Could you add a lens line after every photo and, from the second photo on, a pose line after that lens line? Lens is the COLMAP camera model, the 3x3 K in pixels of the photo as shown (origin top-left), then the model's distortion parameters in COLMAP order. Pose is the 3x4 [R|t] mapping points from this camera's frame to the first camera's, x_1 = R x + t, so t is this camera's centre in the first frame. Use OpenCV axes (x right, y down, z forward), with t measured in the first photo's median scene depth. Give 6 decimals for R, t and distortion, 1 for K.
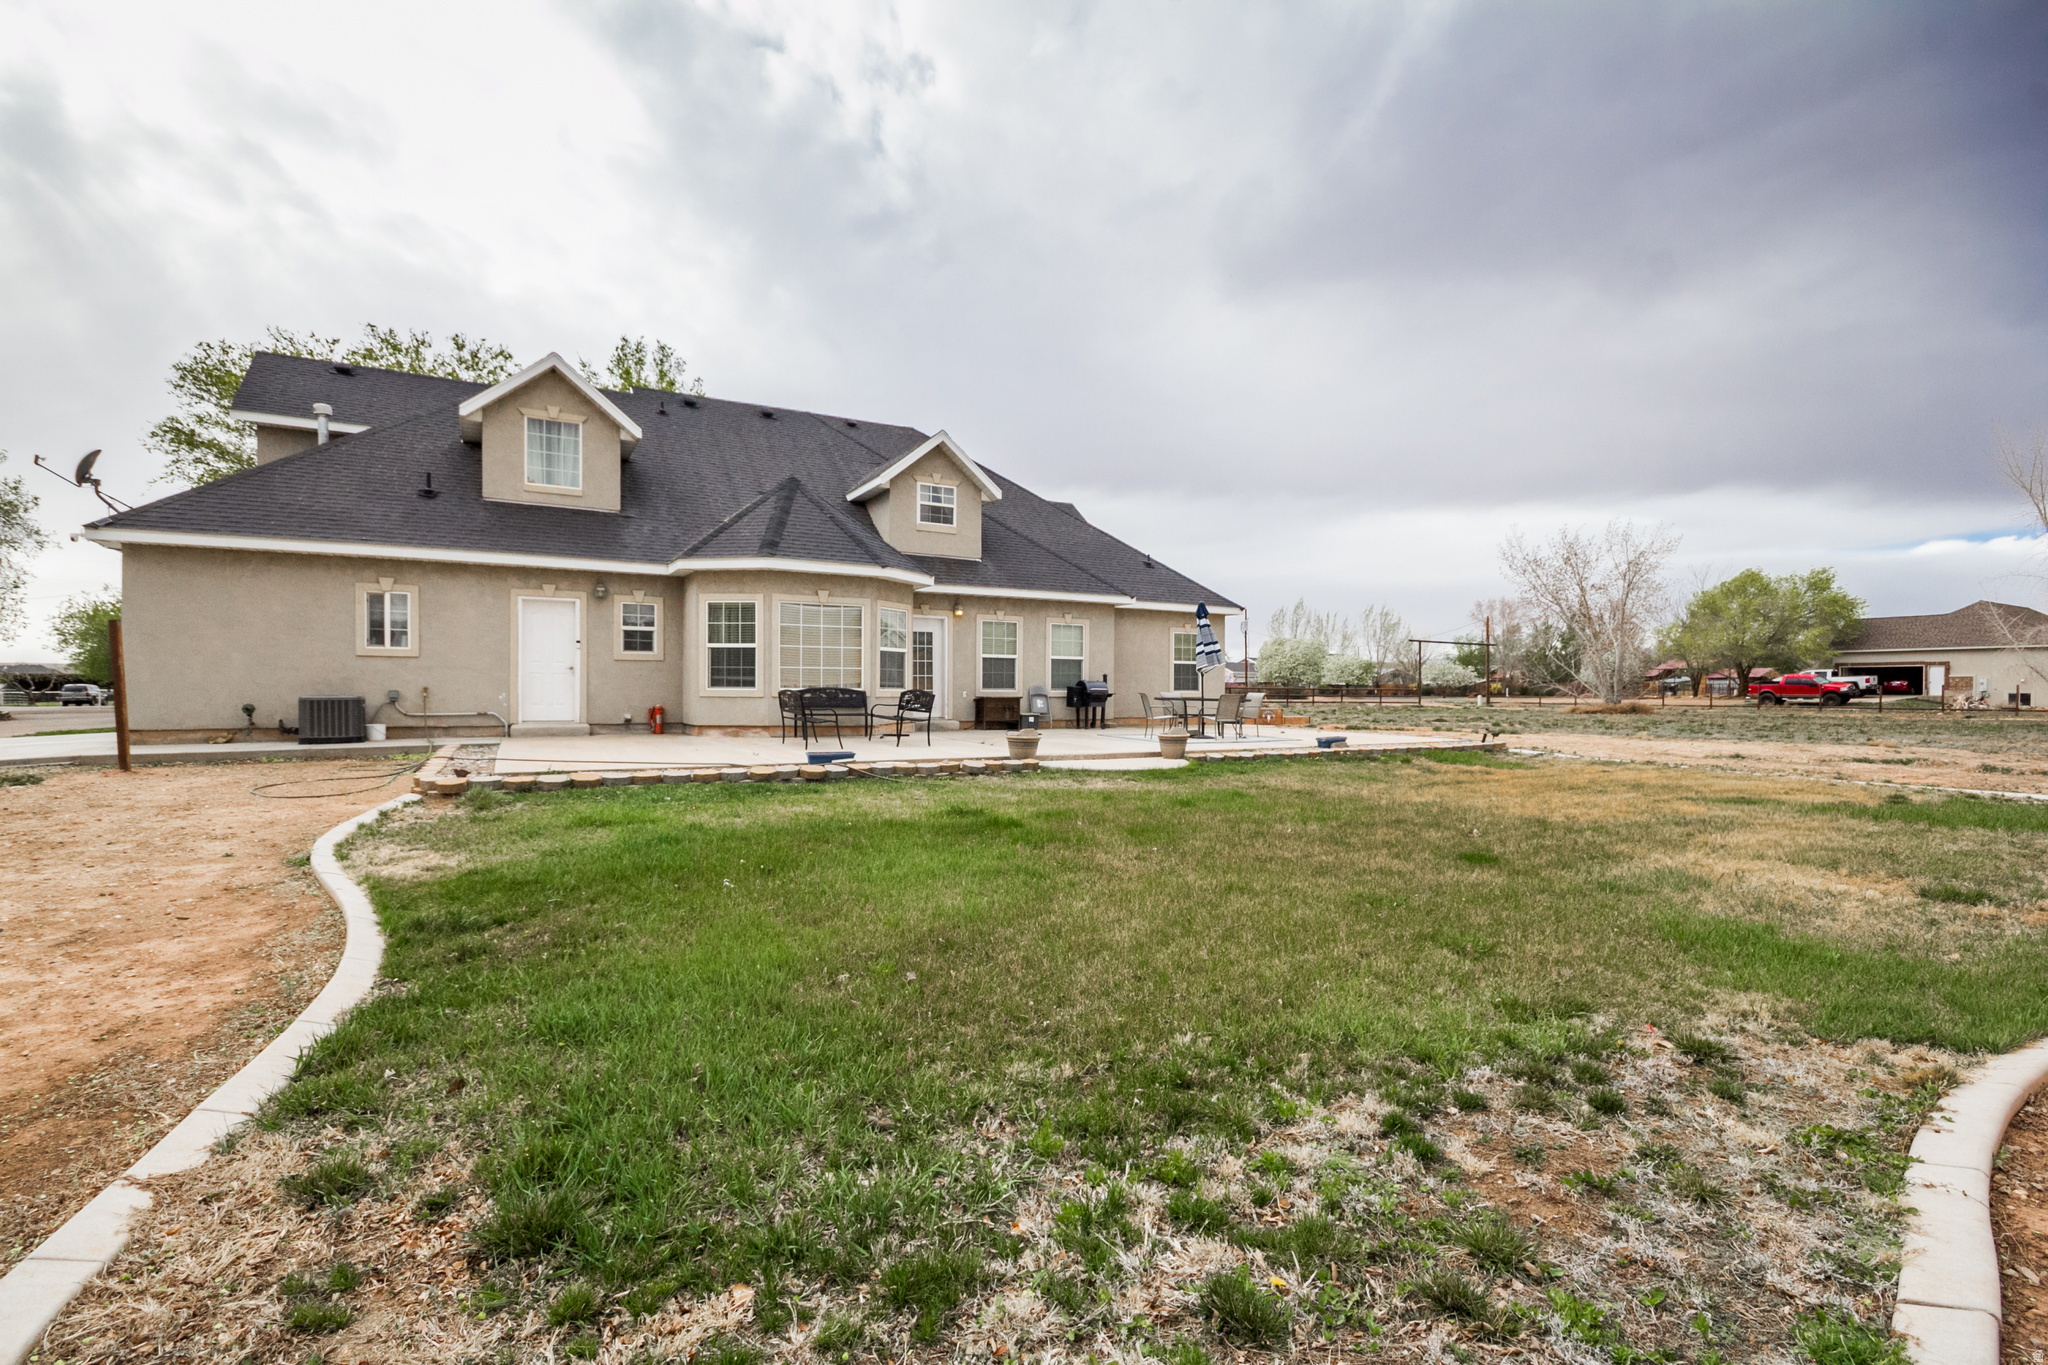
lens RADIAL K [[957.7, 0, 1018.8], [0, 957.7, 710.8], [0, 0, 1]] dist [-0.012355, 0.000140]
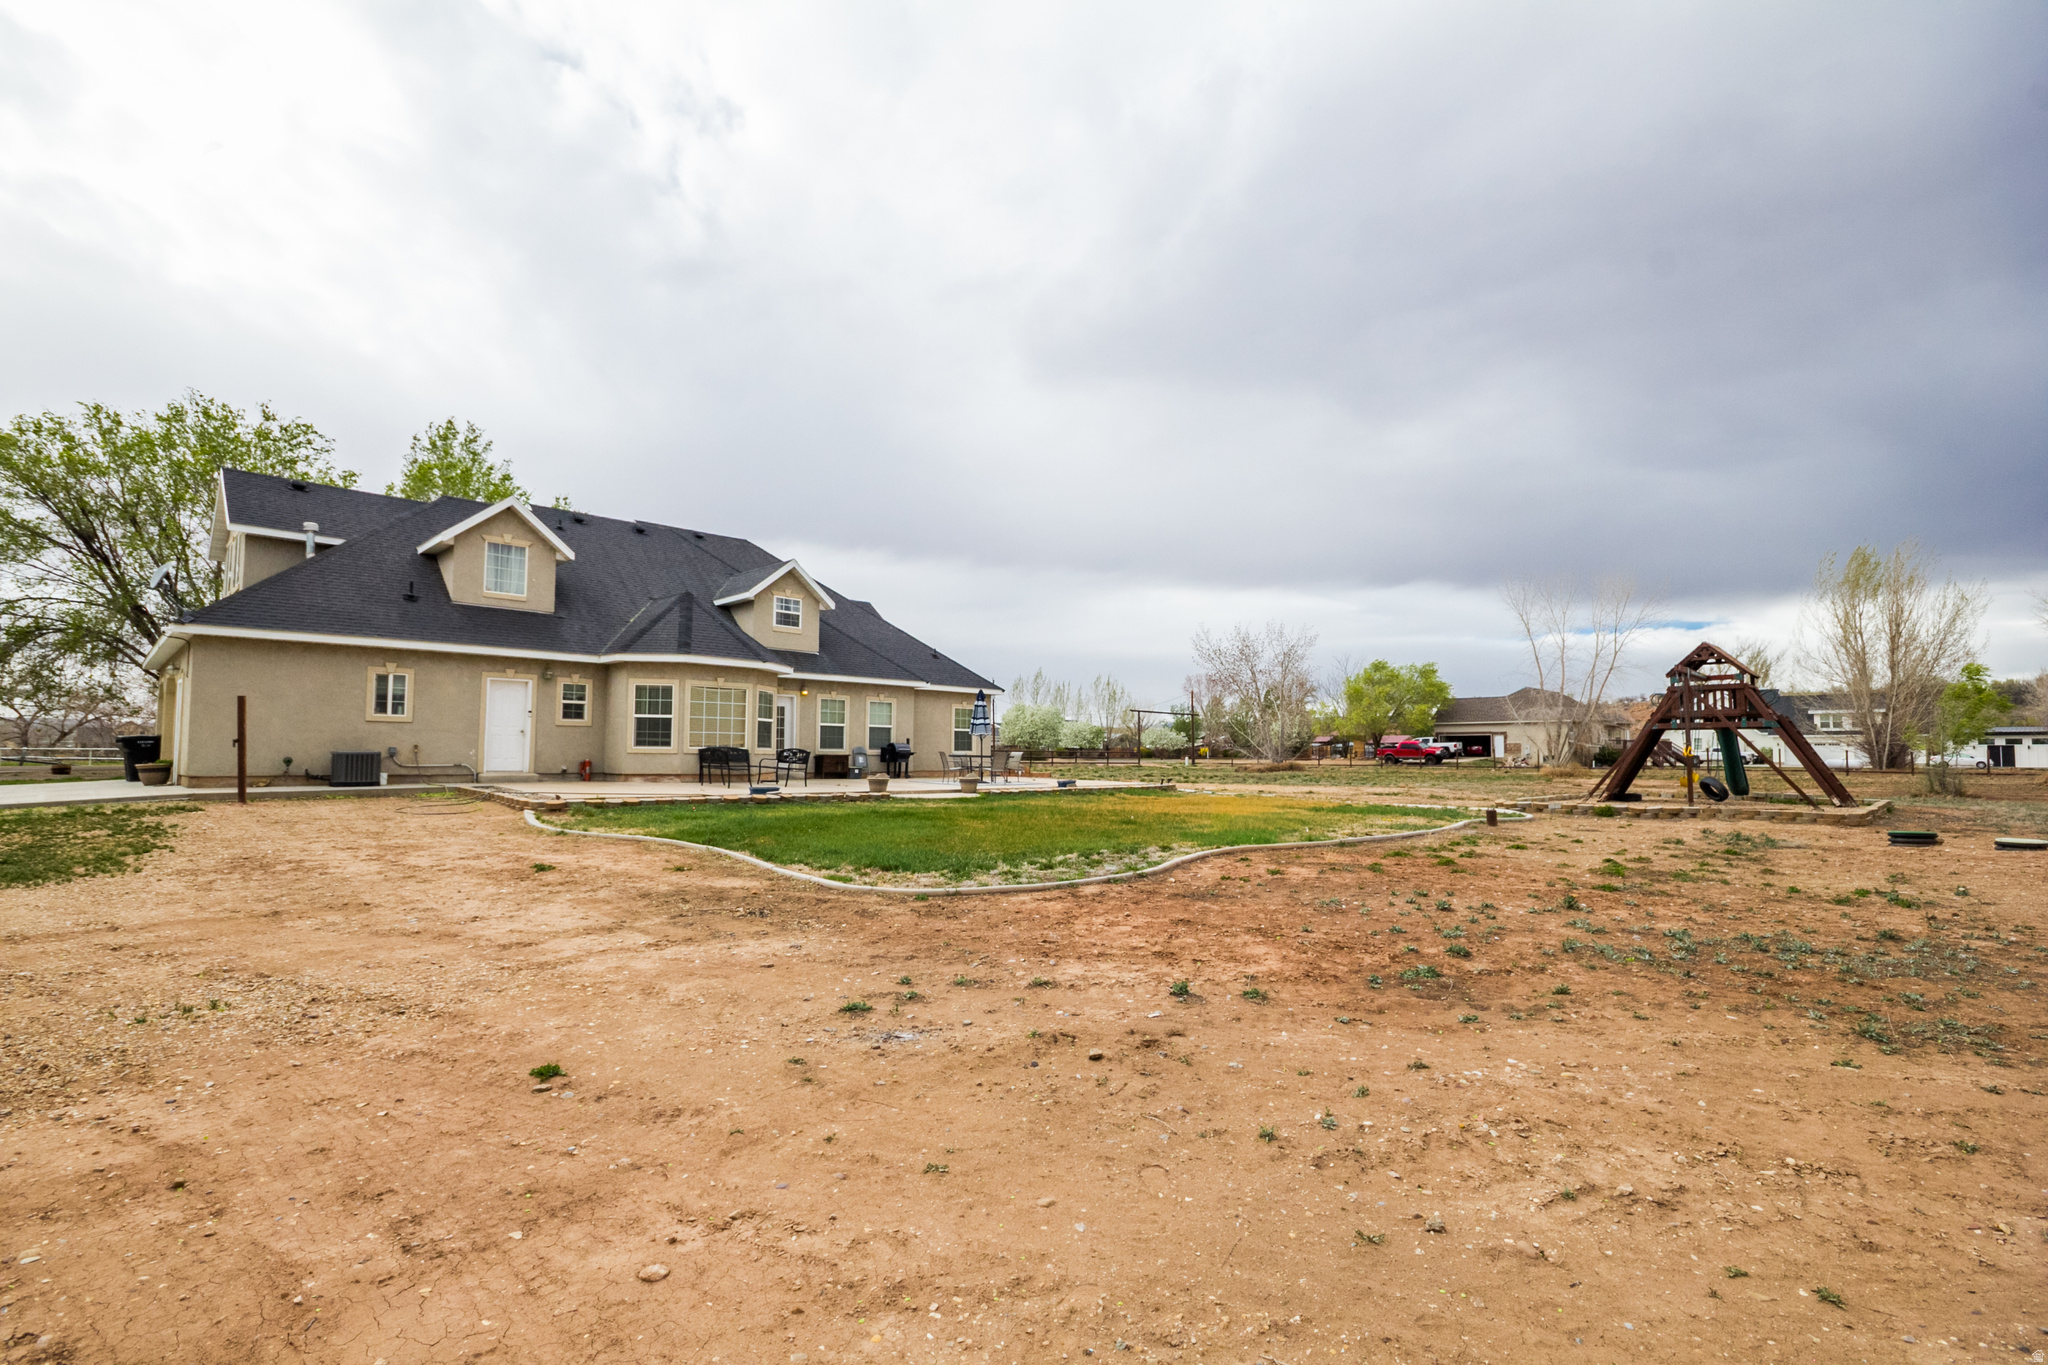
lens RADIAL K [[957.7, 0, 1018.8], [0, 957.7, 710.8], [0, 0, 1]] dist [-0.012355, 0.000140]
pose [[0.965076, 0.013905, 0.261601, -0.122922], [0.003293, 0.997868, -0.065186, 0.012859], [-0.261950, 0.063770, 0.962972, -0.380600]]
